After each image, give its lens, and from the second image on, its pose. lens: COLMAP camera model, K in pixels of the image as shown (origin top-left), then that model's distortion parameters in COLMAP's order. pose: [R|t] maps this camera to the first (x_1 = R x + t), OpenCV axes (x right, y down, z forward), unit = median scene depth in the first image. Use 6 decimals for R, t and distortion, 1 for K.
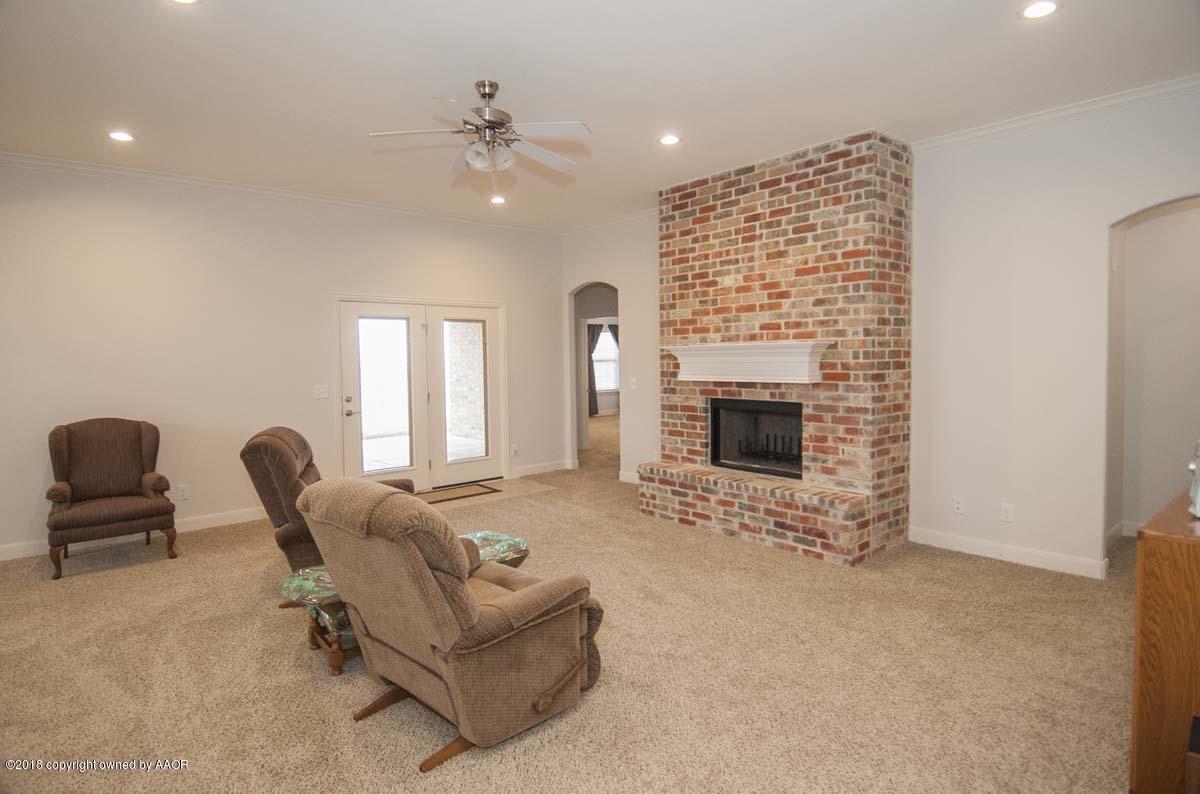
lens RADIAL K [[634.5, 0, 594.8], [0, 634.5, 382.6], [0, 0, 1]] dist [0.043279, -0.048061]
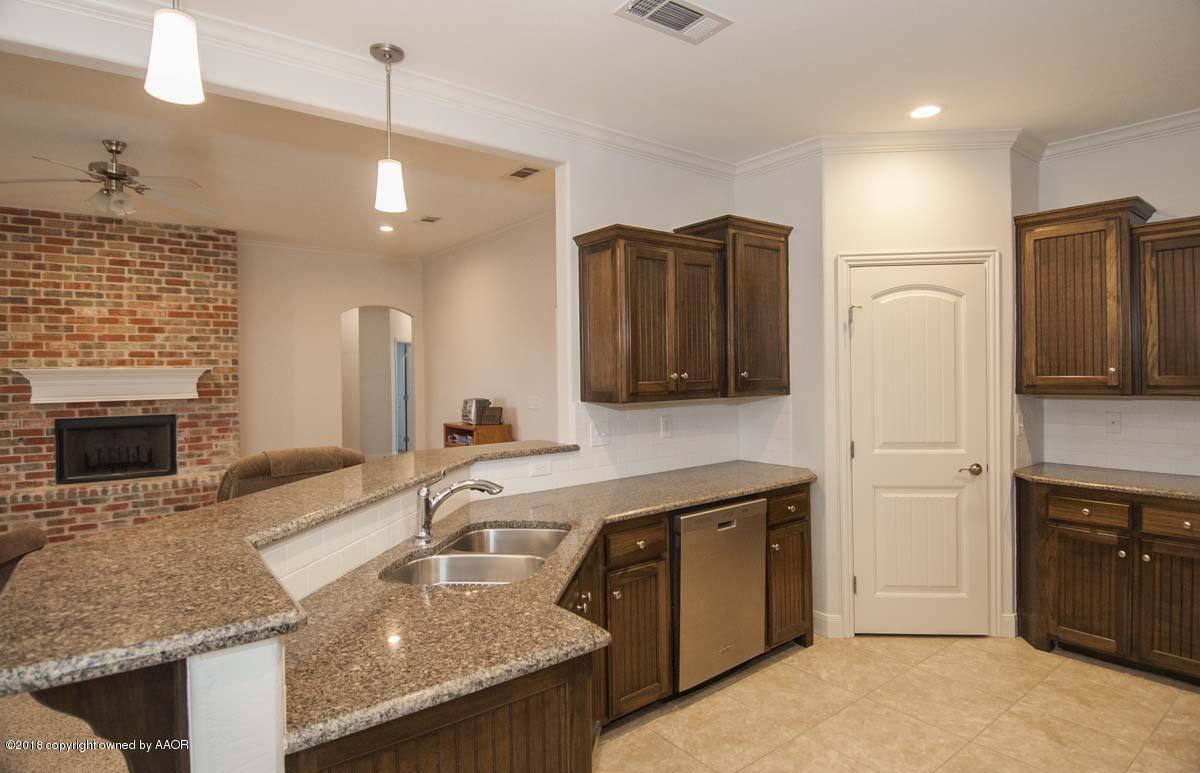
lens RADIAL K [[646.0, 0, 608.8], [0, 646.0, 374.1], [0, 0, 1]] dist [0.049805, -0.054436]
pose [[0.054971, 0.009202, 0.998446, -0.917268], [0.055255, 0.998397, -0.012244, 0.014218], [-0.996958, 0.055842, 0.054375, 0.040818]]
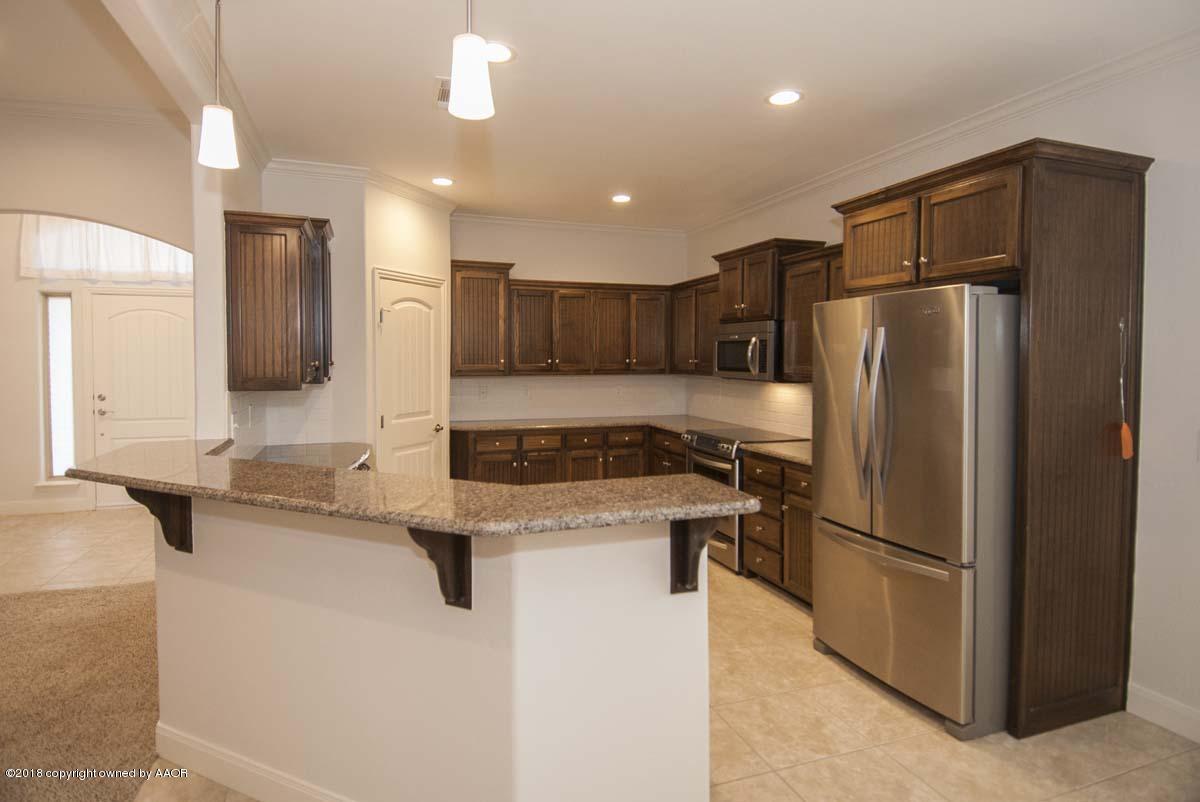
lens RADIAL K [[640.6, 0, 597.4], [0, 640.6, 374.3], [0, 0, 1]] dist [-0.020540, -0.000858]
pose [[-0.928961, 0.001501, 0.370173, -0.798458], [0.026288, 0.997735, 0.061924, -0.011654], [-0.369242, 0.067256, -0.926897, 0.541854]]
